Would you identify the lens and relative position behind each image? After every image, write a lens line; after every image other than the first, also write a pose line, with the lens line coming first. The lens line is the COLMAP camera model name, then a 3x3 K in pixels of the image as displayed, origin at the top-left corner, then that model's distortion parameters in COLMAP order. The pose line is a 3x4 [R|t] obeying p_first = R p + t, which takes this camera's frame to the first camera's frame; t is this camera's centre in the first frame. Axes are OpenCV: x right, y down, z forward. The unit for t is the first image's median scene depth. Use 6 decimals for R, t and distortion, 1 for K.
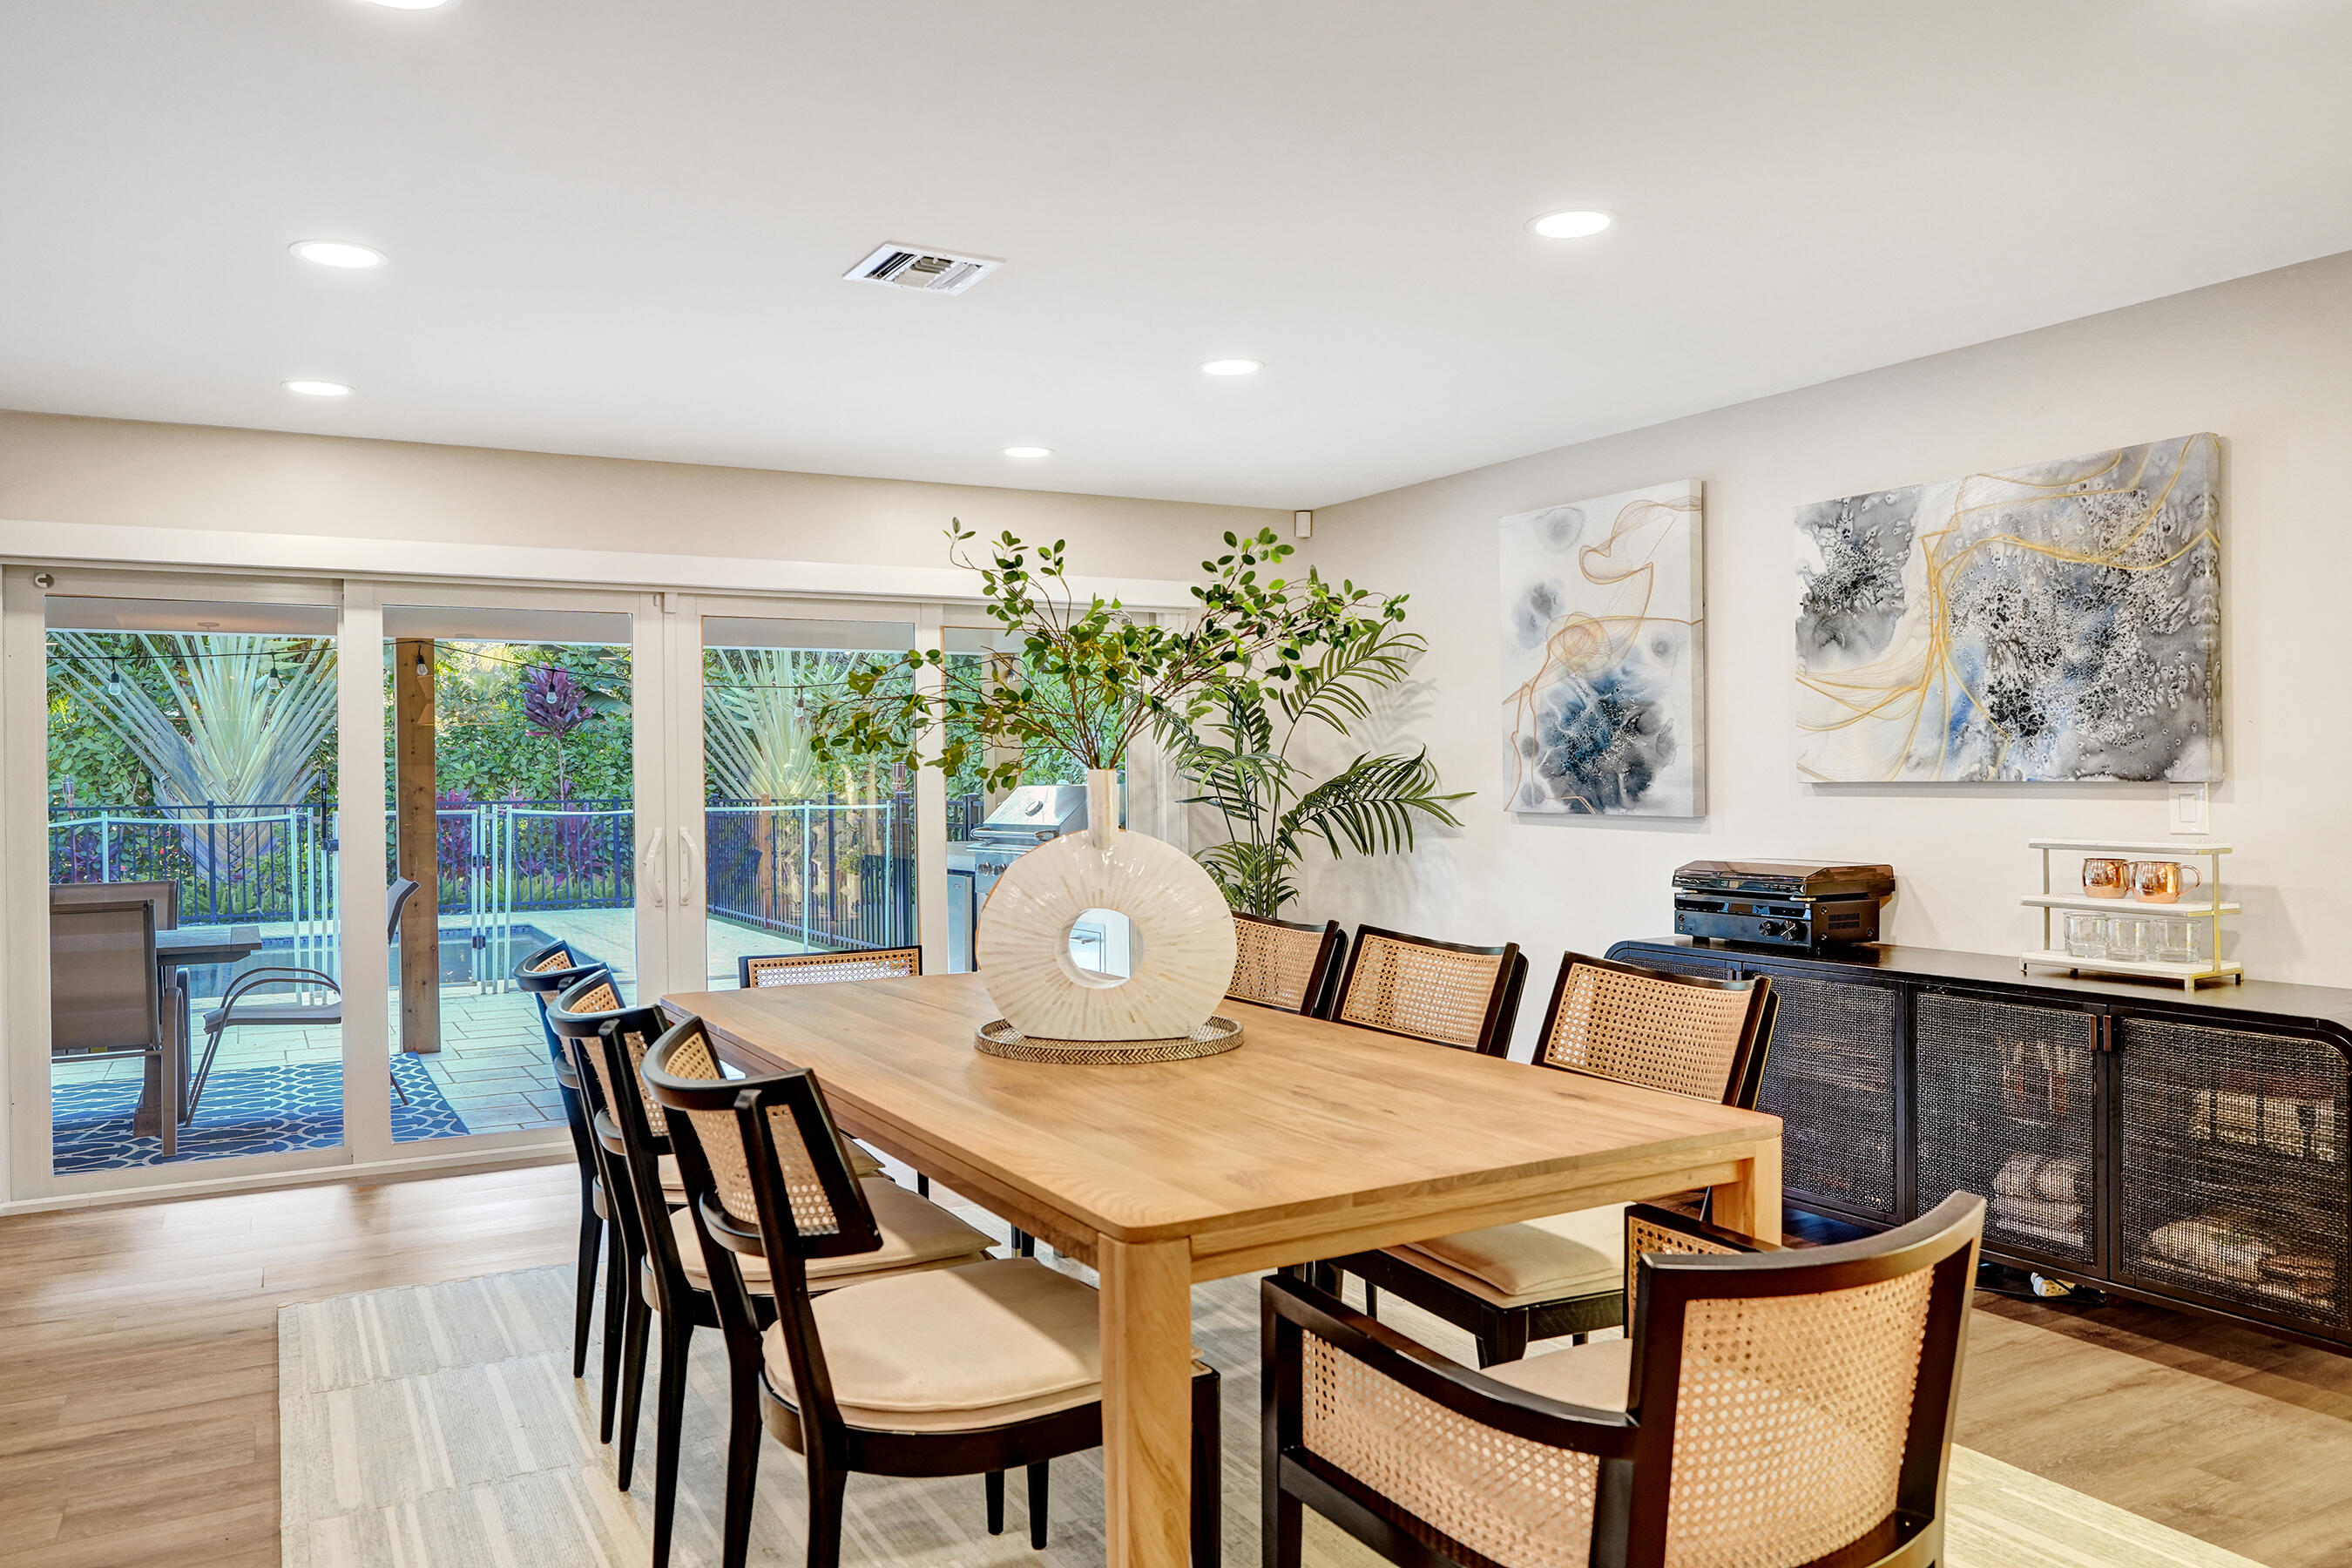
lens RADIAL K [[1784.4, 0, 1175.7], [0, 1784.4, 764.2], [0, 0, 1]] dist [0.067436, 0.006119]
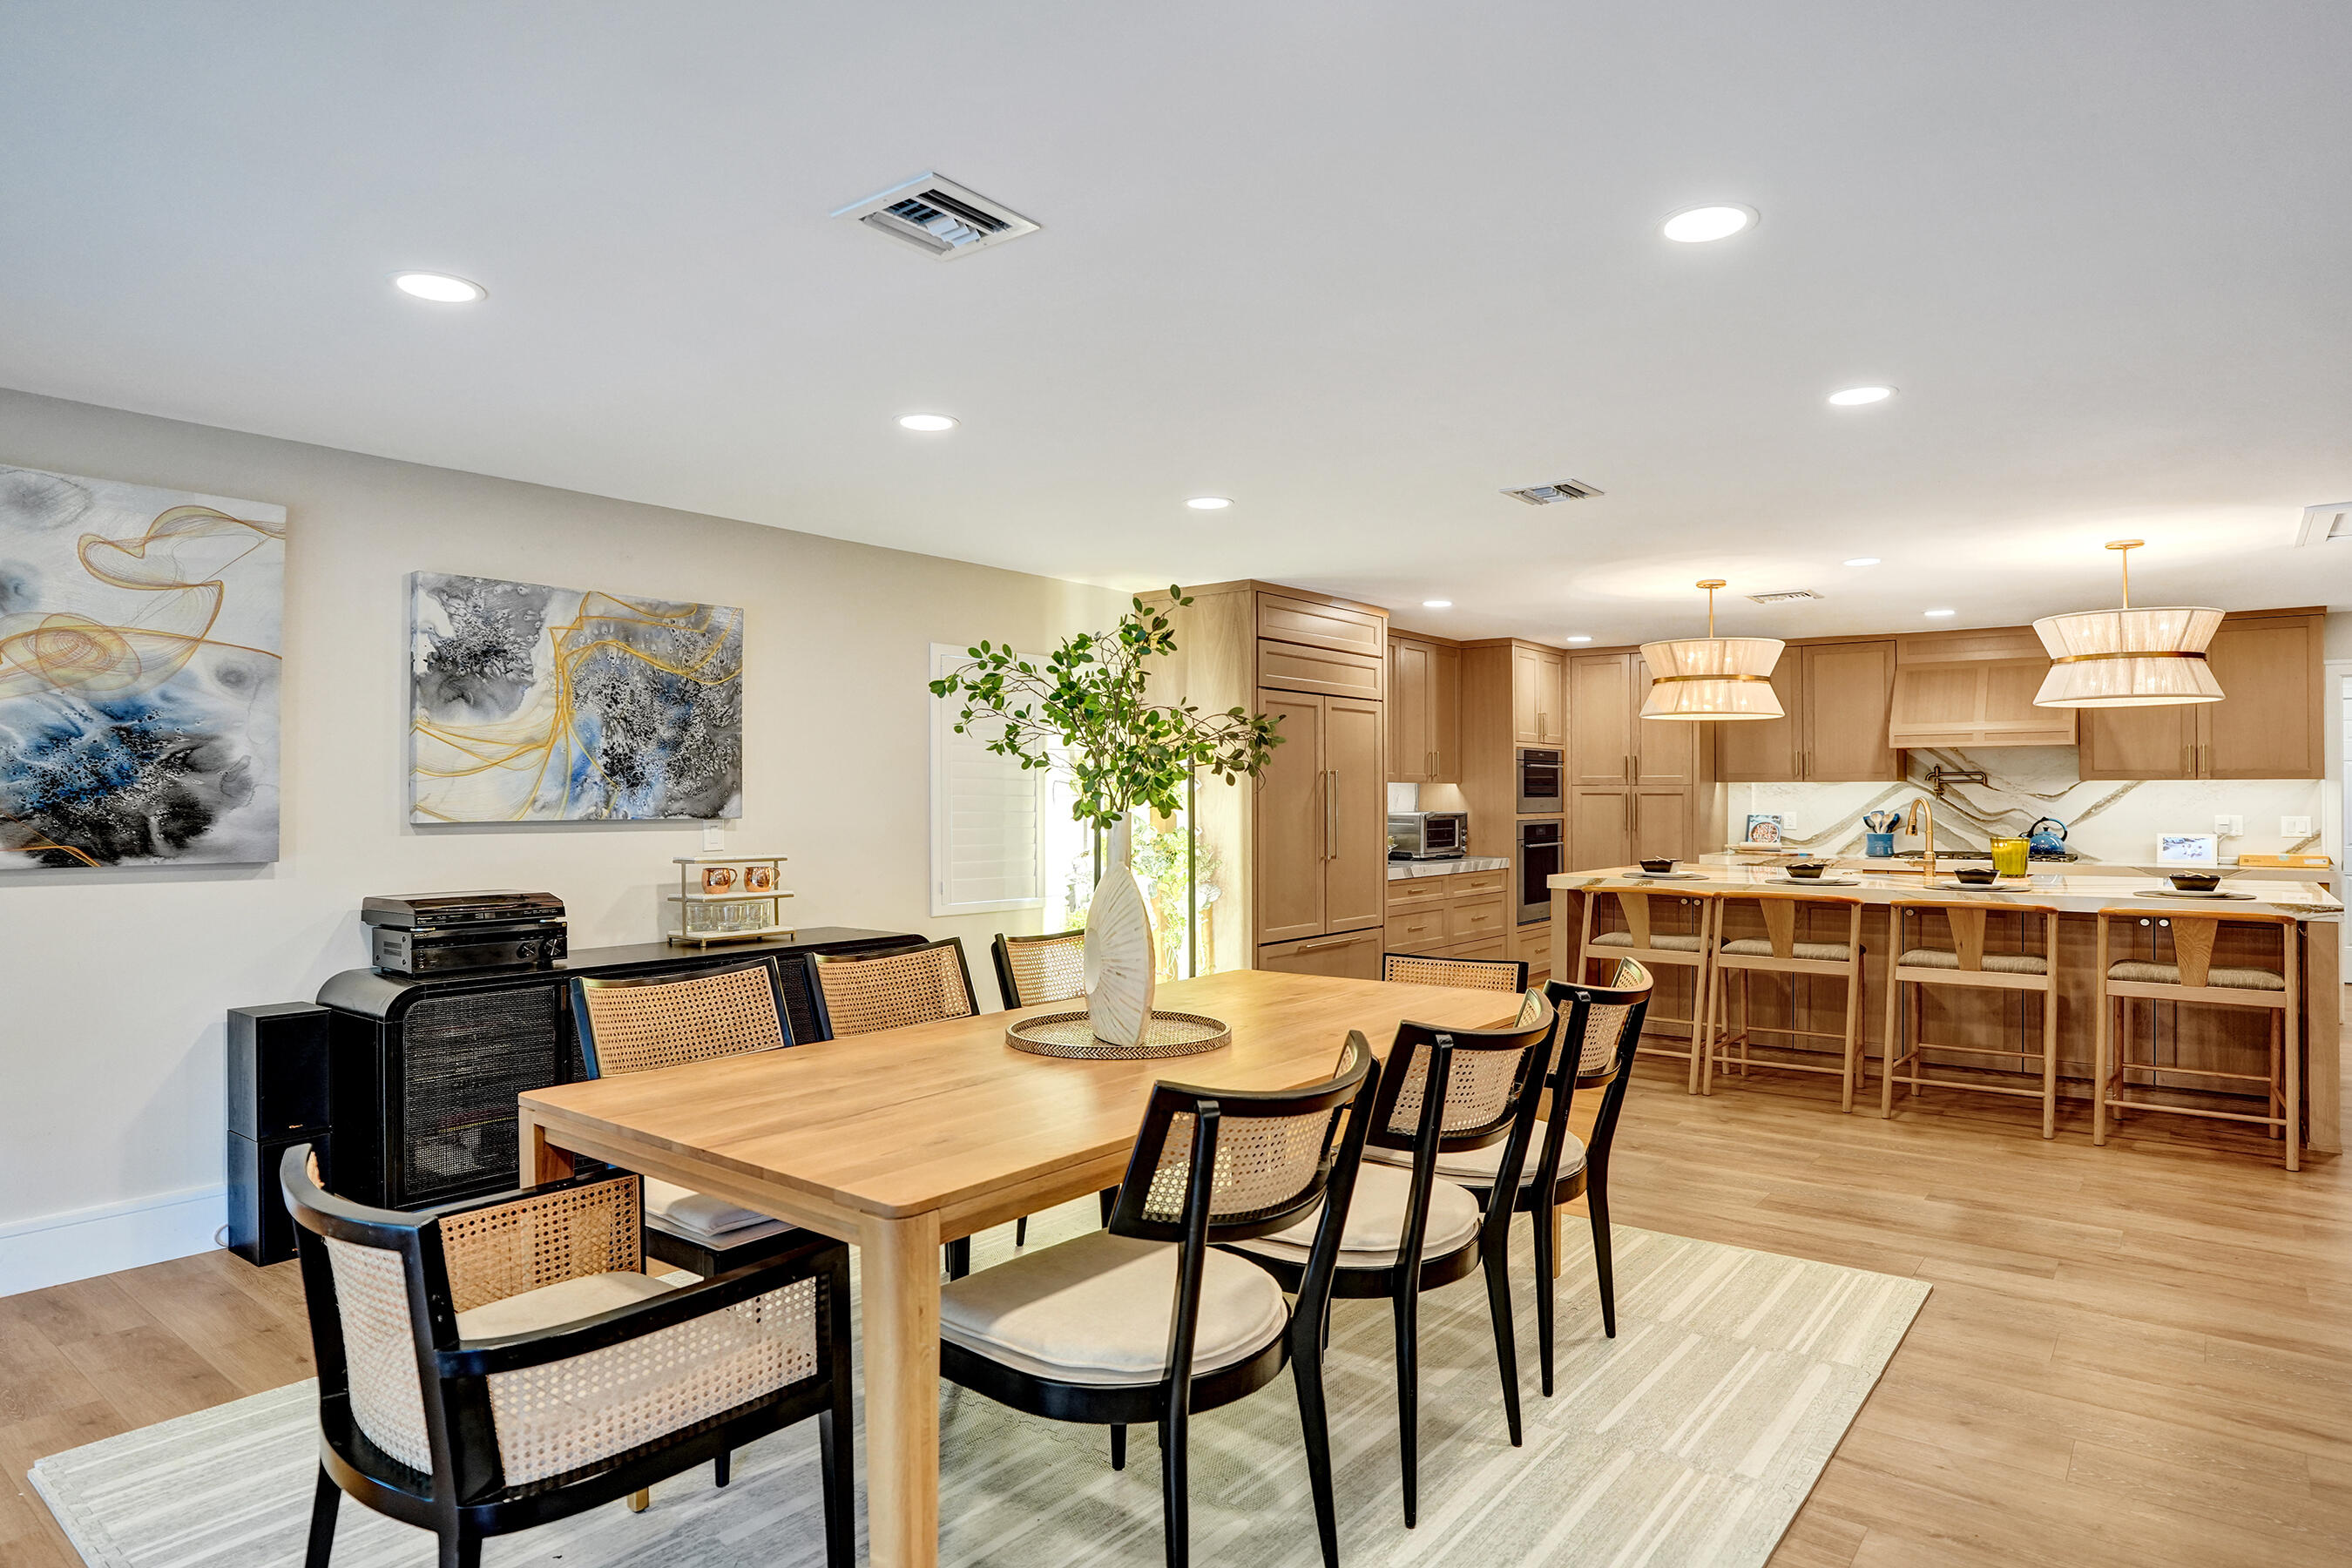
lens RADIAL K [[1311.5, 0, 1171.3], [0, 1311.5, 775.1], [0, 0, 1]] dist [-0.032889, -0.000283]
pose [[-0.377929, 0.022306, 0.925566, -0.589681], [-0.003172, 0.999673, -0.025387, -0.000547], [-0.925829, -0.012531, -0.377734, 0.930399]]
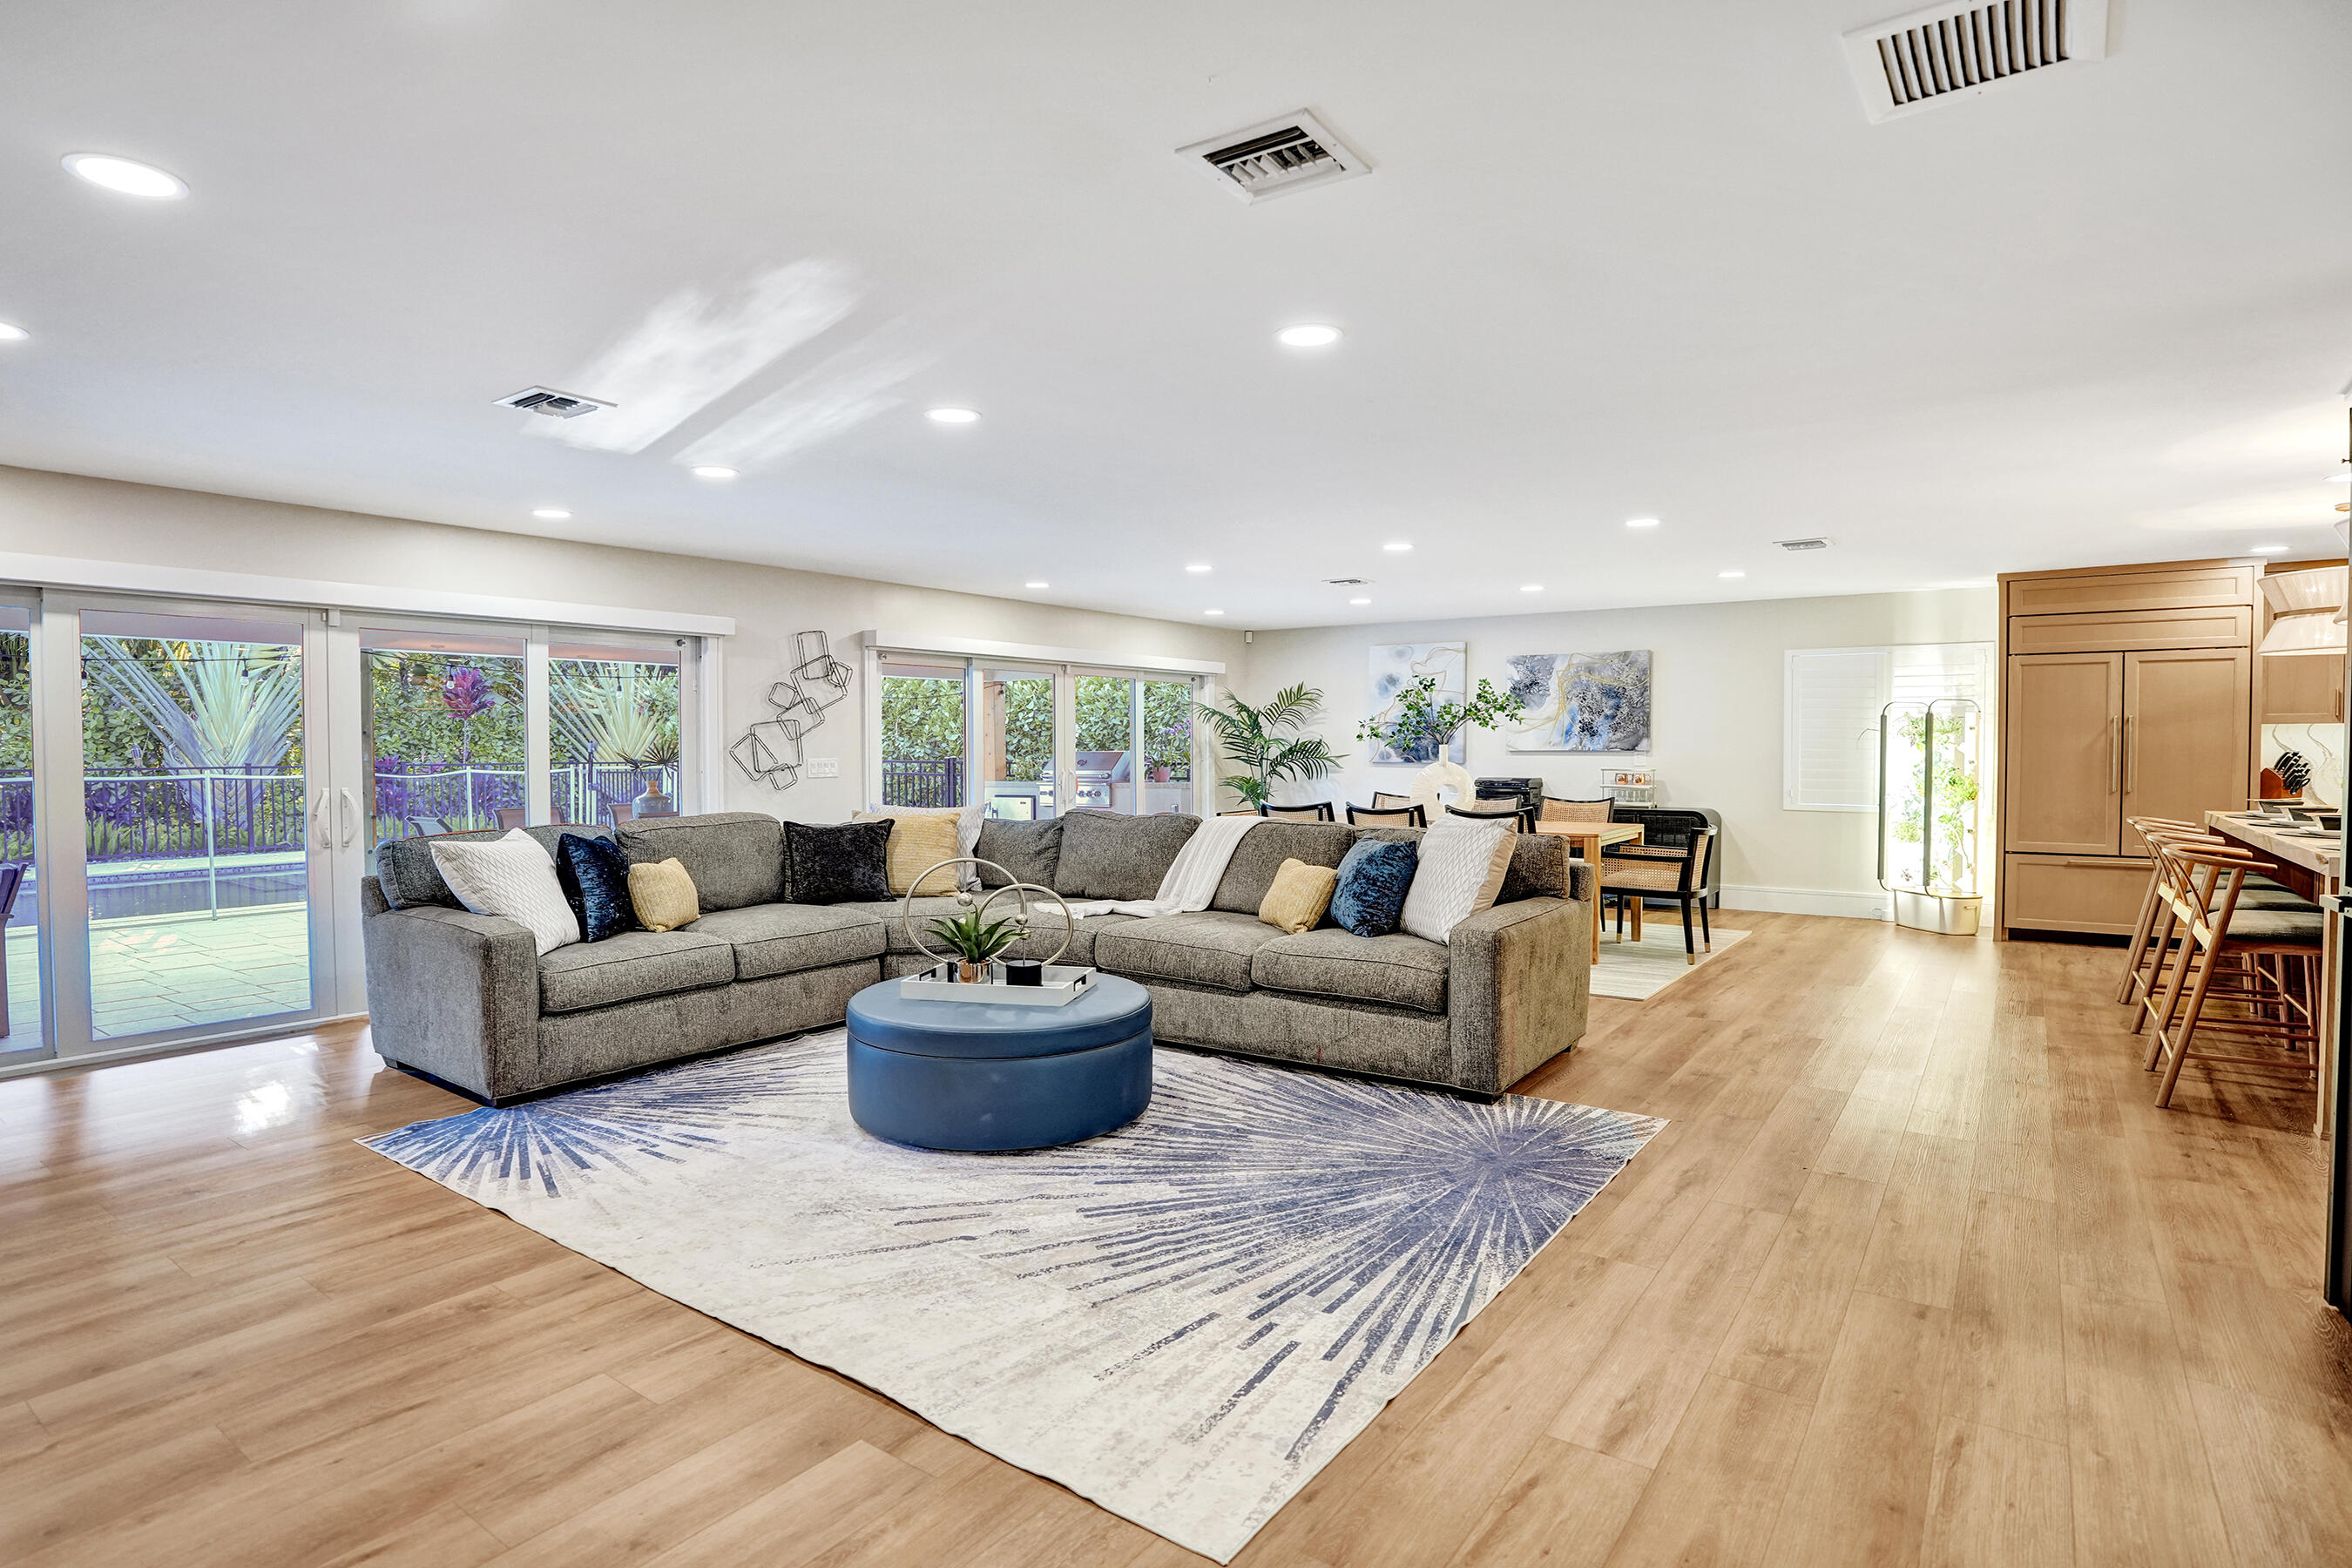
lens RADIAL K [[1211.7, 0, 1190.5], [0, 1211.7, 786.7], [0, 0, 1]] dist [-0.047598, 0.004297]
pose [[0.897232, -0.008833, 0.441471, -1.053024], [-0.007746, 0.999331, 0.035738, 0.002813], [-0.441491, -0.035485, 0.896564, -0.577754]]
